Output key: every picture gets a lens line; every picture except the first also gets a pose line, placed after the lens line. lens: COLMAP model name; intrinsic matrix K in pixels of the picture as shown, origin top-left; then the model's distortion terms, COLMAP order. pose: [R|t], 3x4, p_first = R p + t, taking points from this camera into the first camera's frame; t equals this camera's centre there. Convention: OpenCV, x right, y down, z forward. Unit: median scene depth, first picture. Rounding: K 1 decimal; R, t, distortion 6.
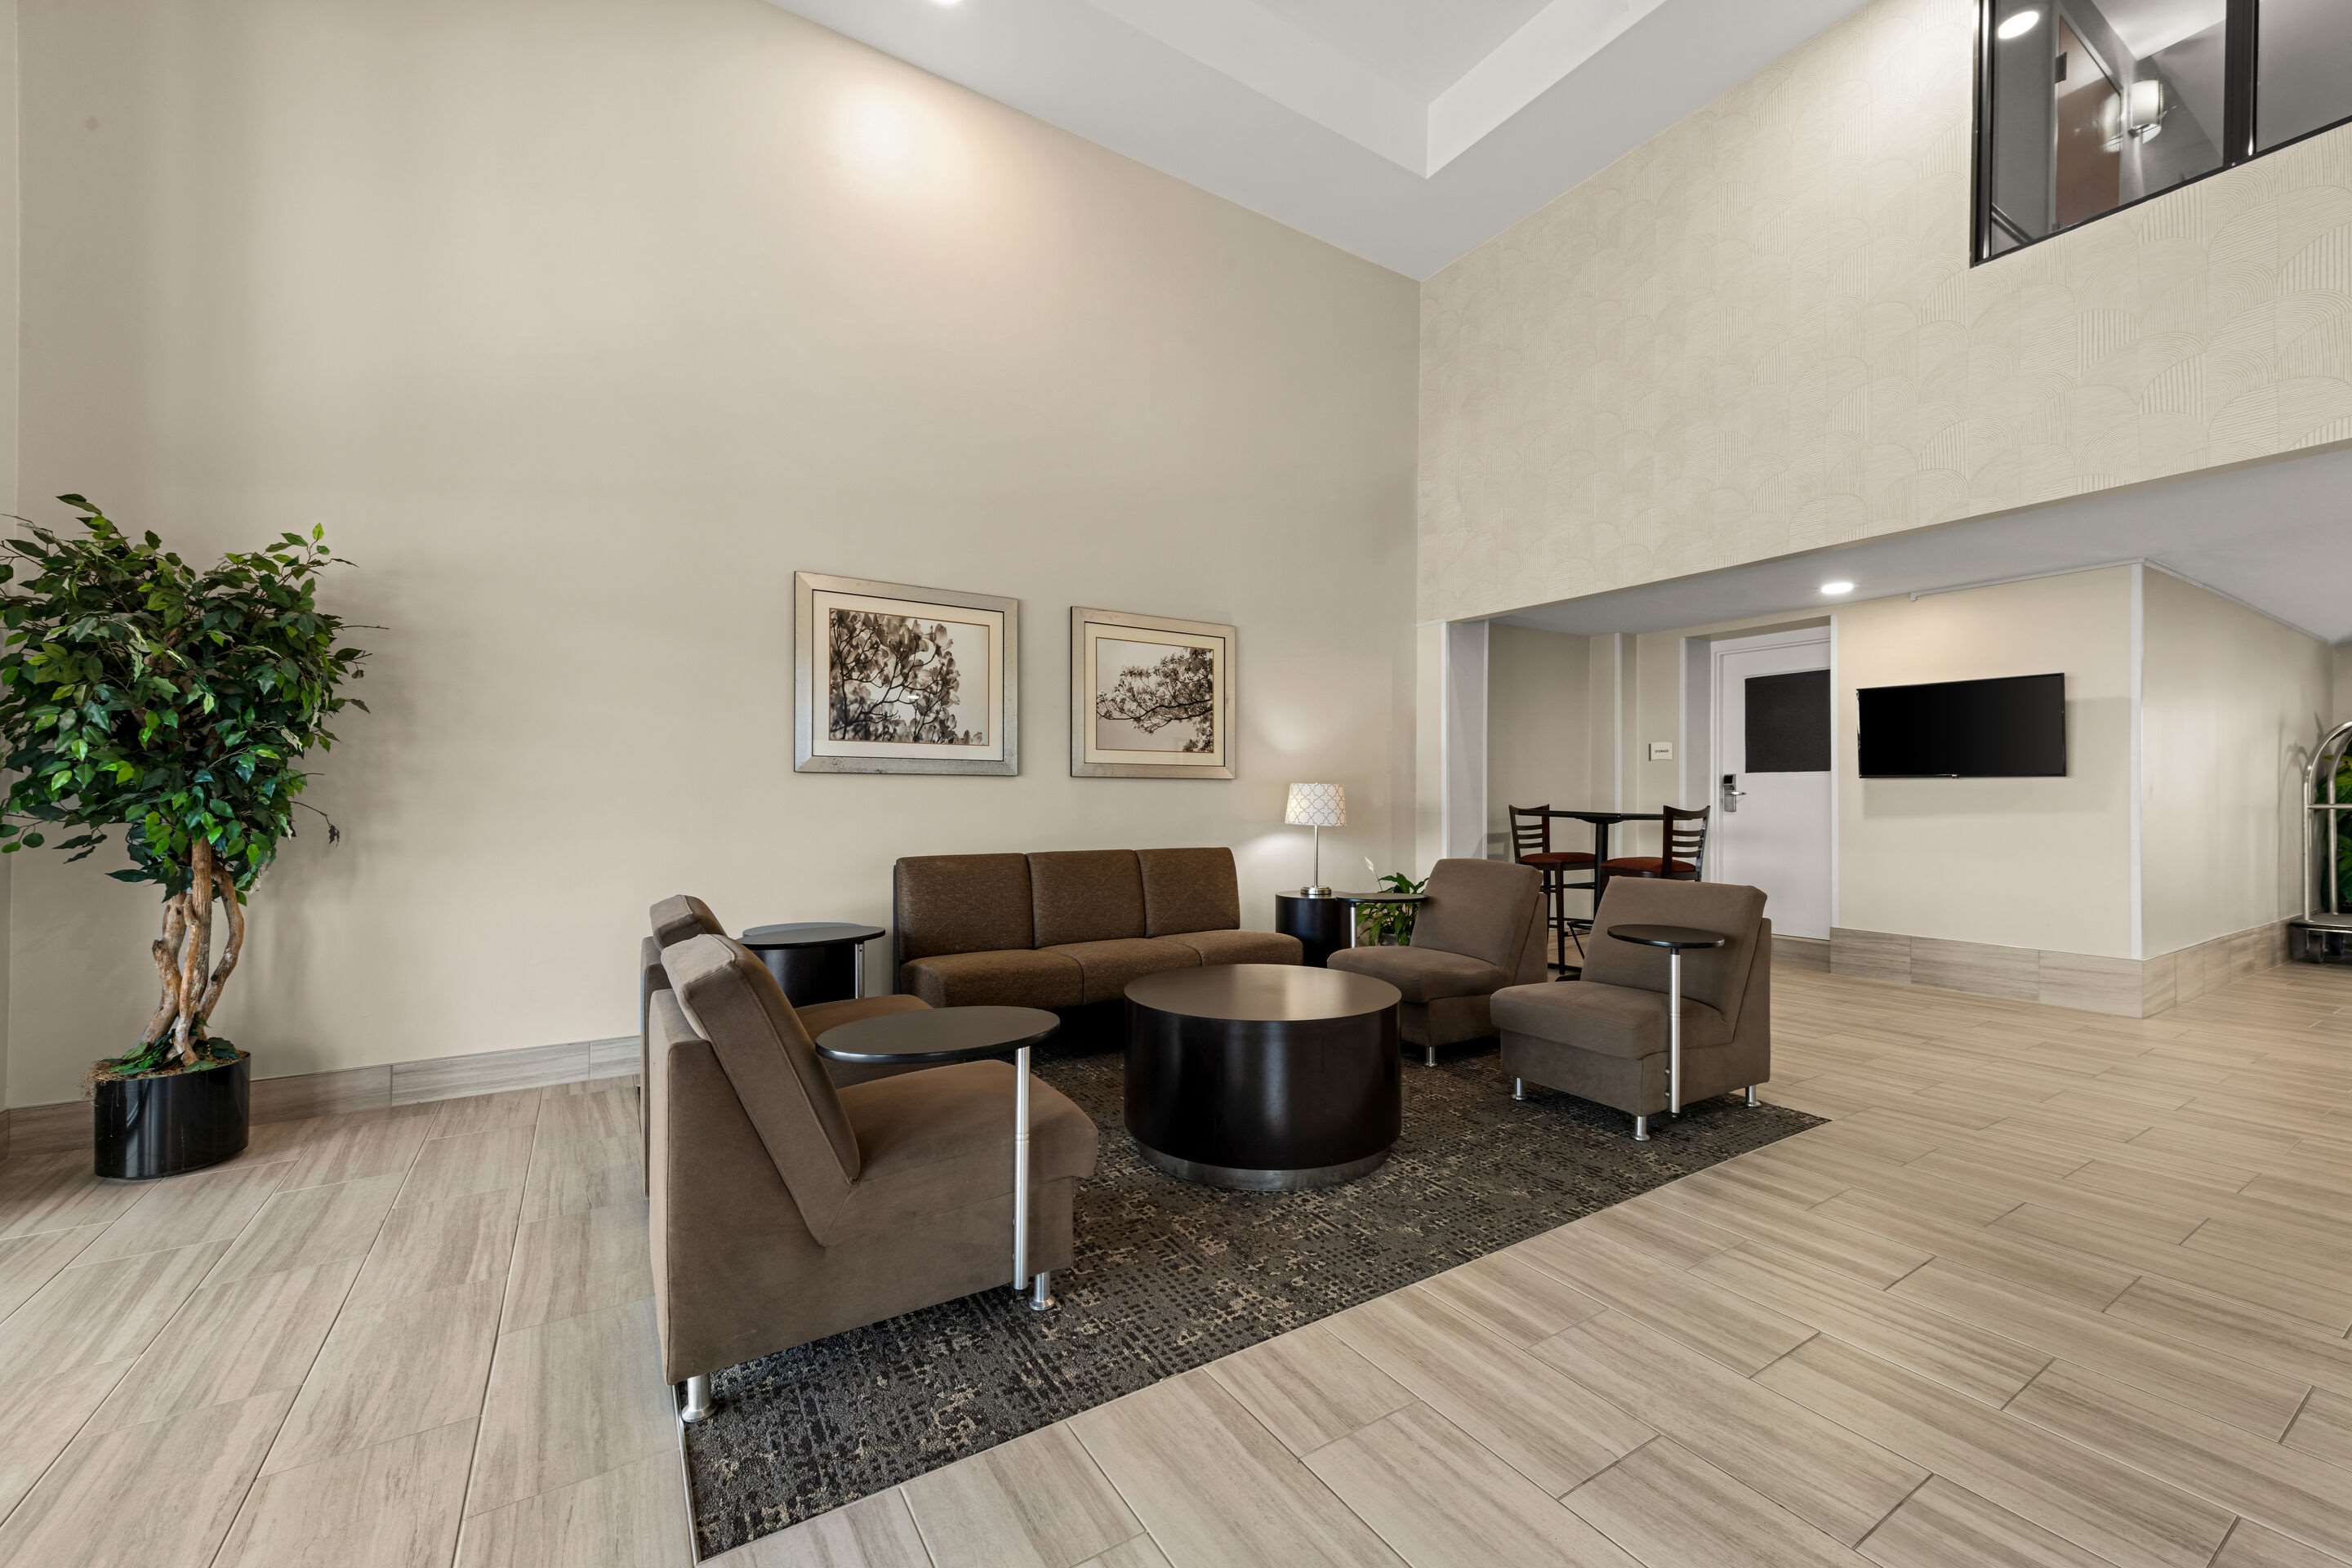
lens RADIAL K [[913.0, 0, 1176.0], [0, 913.0, 784.0], [0, 0, 1]] dist [-0.001082, -0.000057]
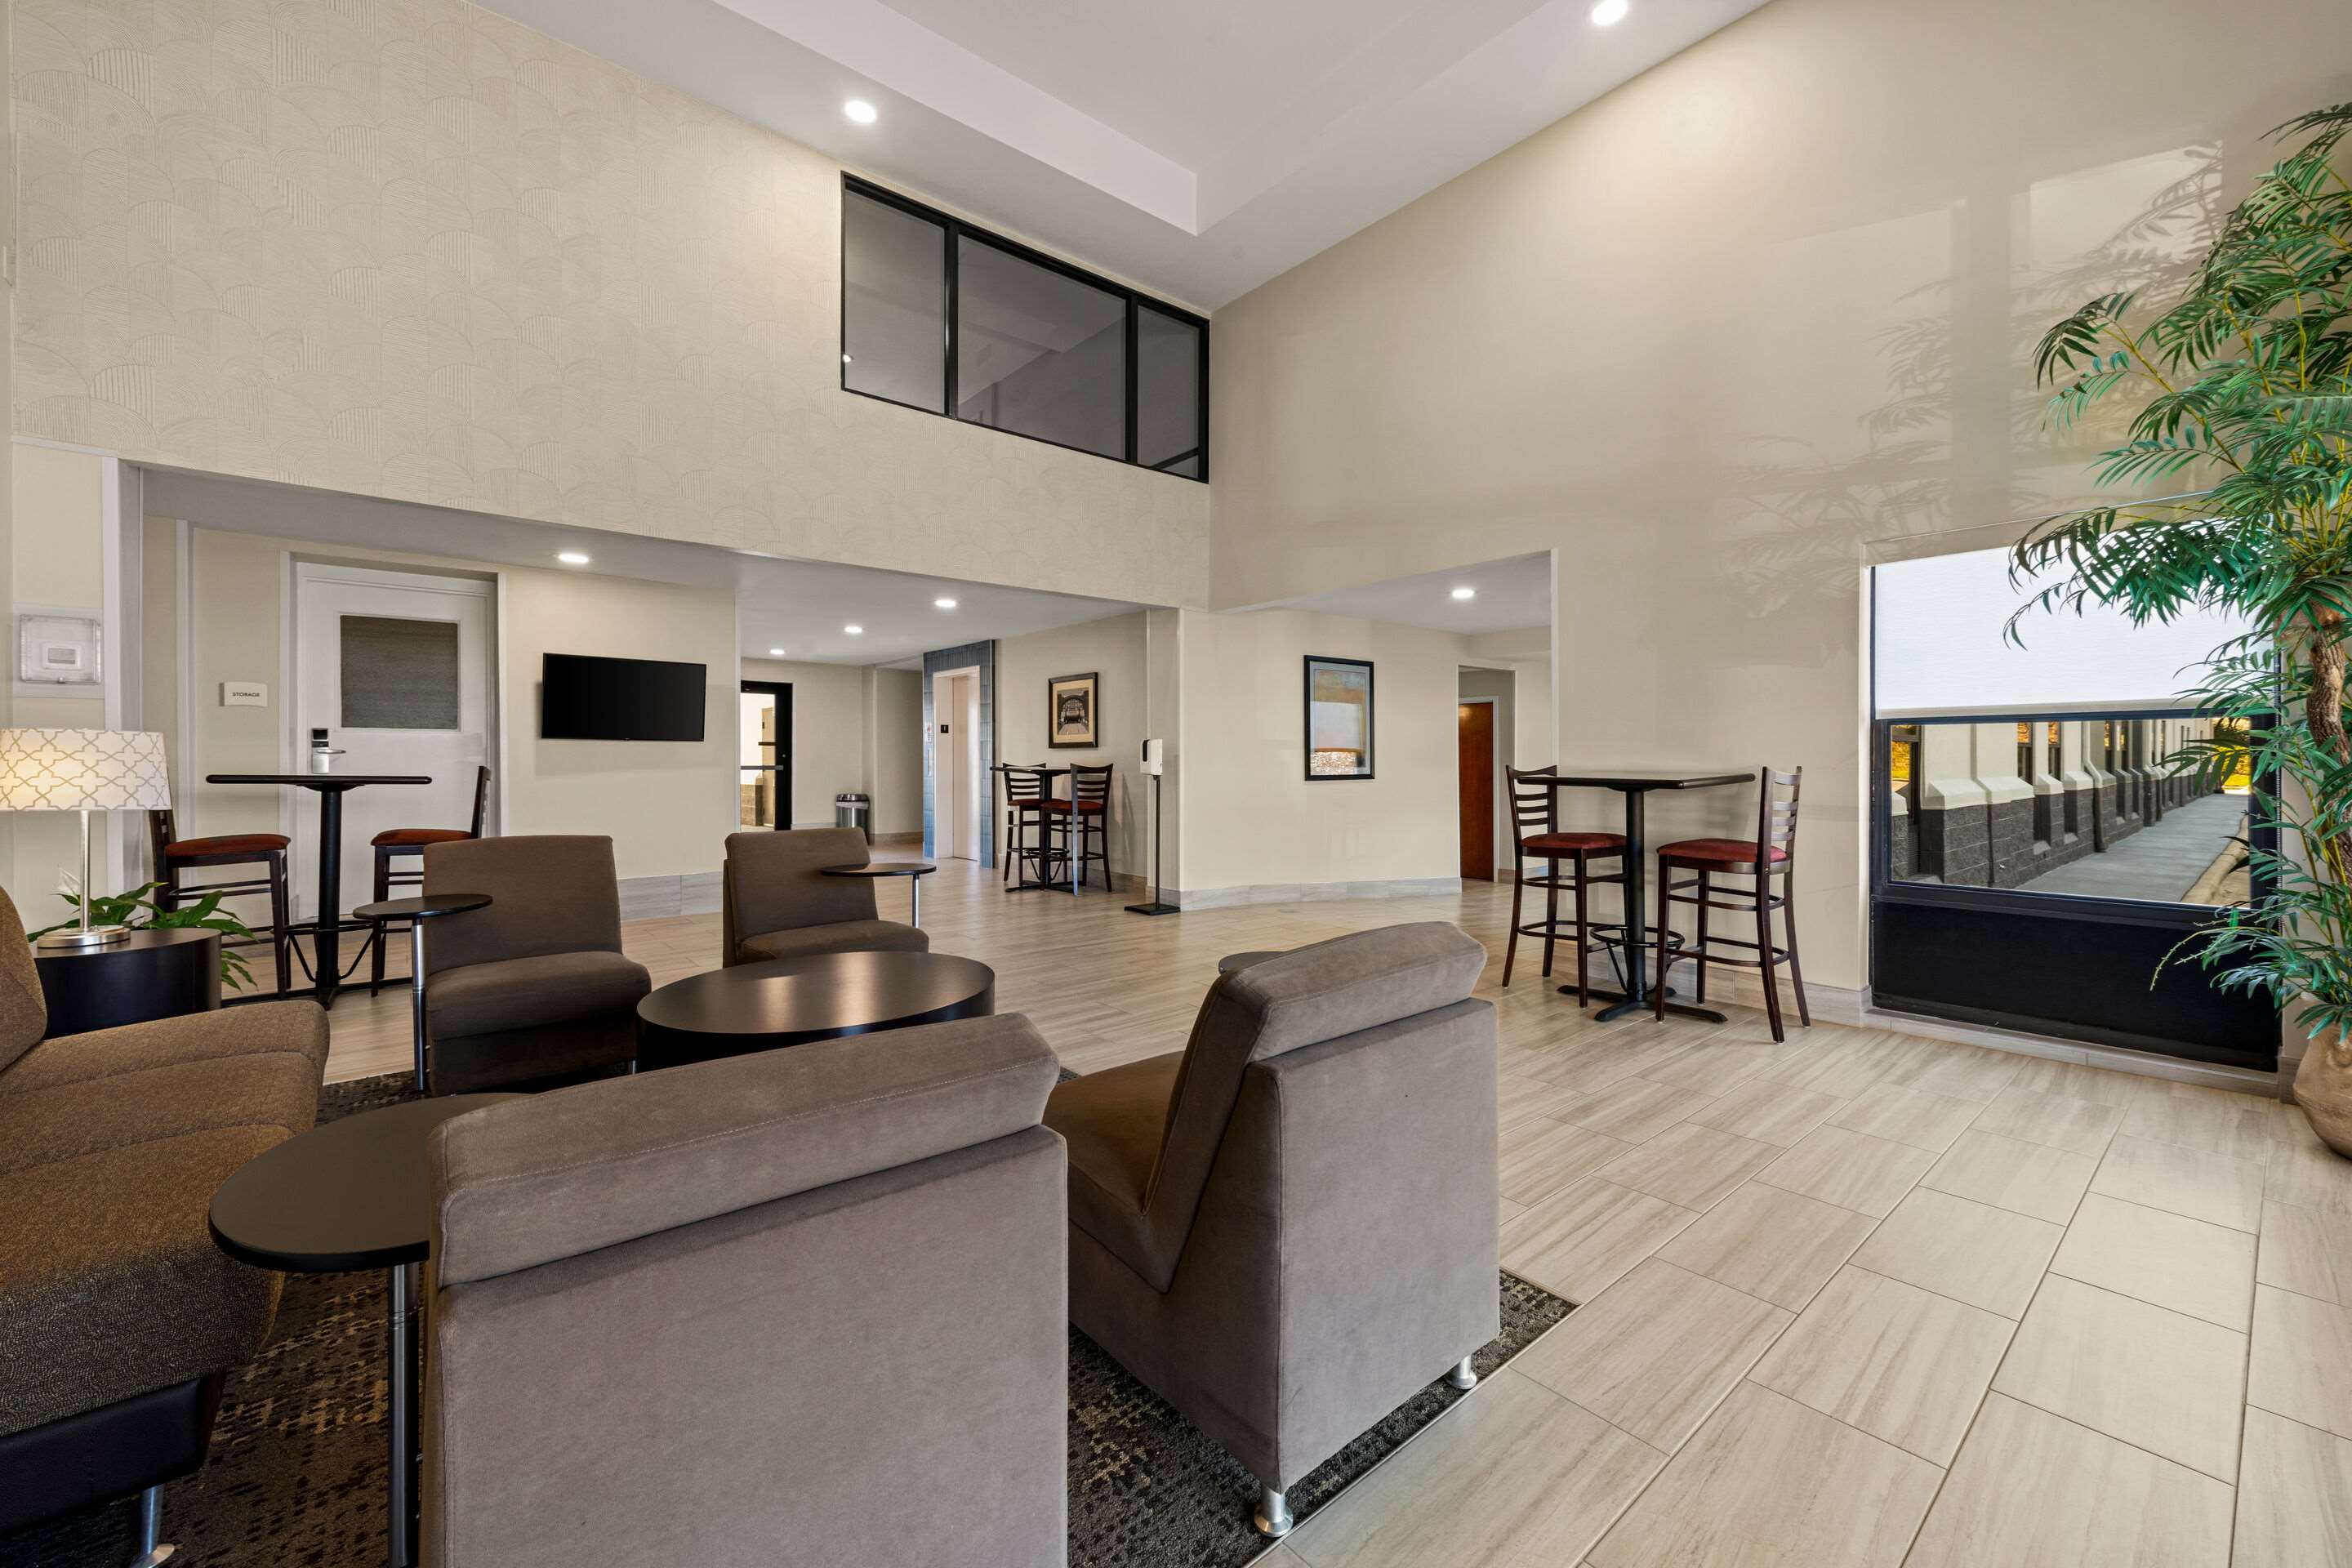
lens RADIAL K [[959.9, 0, 1176.0], [0, 959.9, 784.0], [0, 0, 1]] dist [0.000092, -0.000021]
pose [[-0.128151, -0.029170, 0.991326, -0.484691], [-0.016385, 0.999493, 0.027292, 0.005004], [-0.991619, -0.012745, -0.128564, 0.467239]]
